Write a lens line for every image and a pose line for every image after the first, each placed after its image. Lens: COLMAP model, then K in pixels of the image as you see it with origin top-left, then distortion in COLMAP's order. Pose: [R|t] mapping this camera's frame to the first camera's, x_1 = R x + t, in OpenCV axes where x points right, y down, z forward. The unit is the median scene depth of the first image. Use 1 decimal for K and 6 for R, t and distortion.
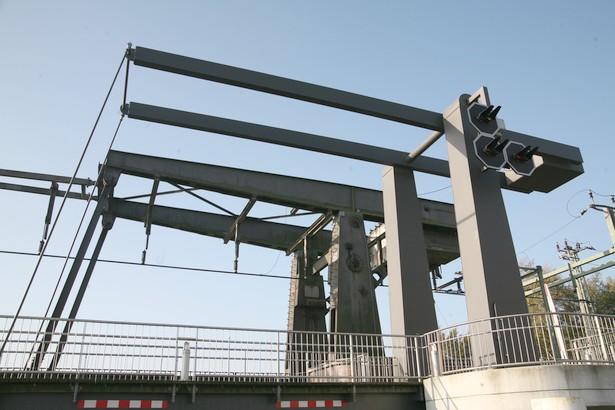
lens RADIAL K [[494.9, 0, 308.6], [0, 494.9, 215.5], [0, 0, 1]] dist [-0.119211, 0.131159]
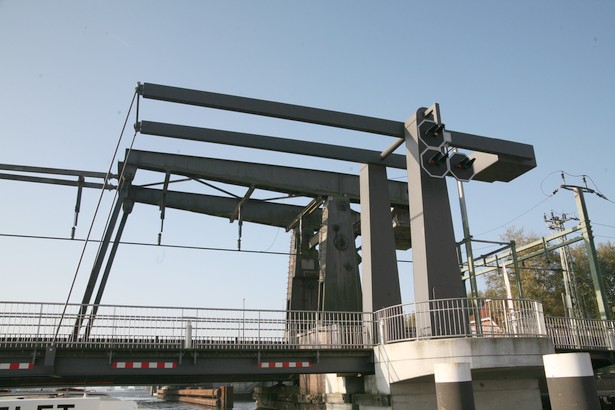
lens RADIAL K [[494.9, 0, 308.6], [0, 494.9, 215.5], [0, 0, 1]] dist [-0.119211, 0.131159]
pose [[0.999237, -0.009021, -0.037994, 0.063892], [0.012254, 0.996242, 0.085741, -0.067144], [0.037078, -0.086141, 0.995593, -0.147492]]
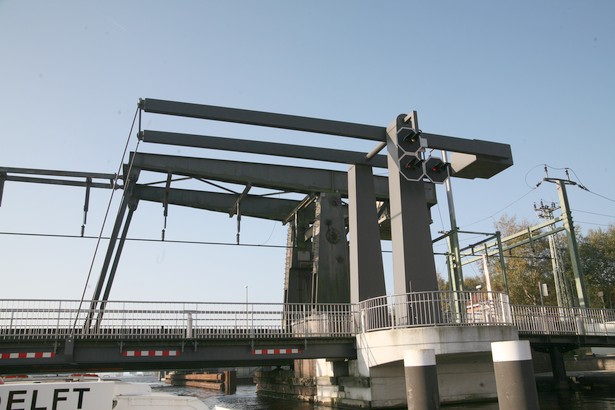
lens RADIAL K [[494.9, 0, 308.6], [0, 494.9, 215.5], [0, 0, 1]] dist [-0.119211, 0.131159]
pose [[0.998665, -0.020291, -0.047513, 0.094649], [0.025683, 0.992942, 0.115783, -0.100363], [0.044828, -0.116849, 0.992138, -0.220498]]
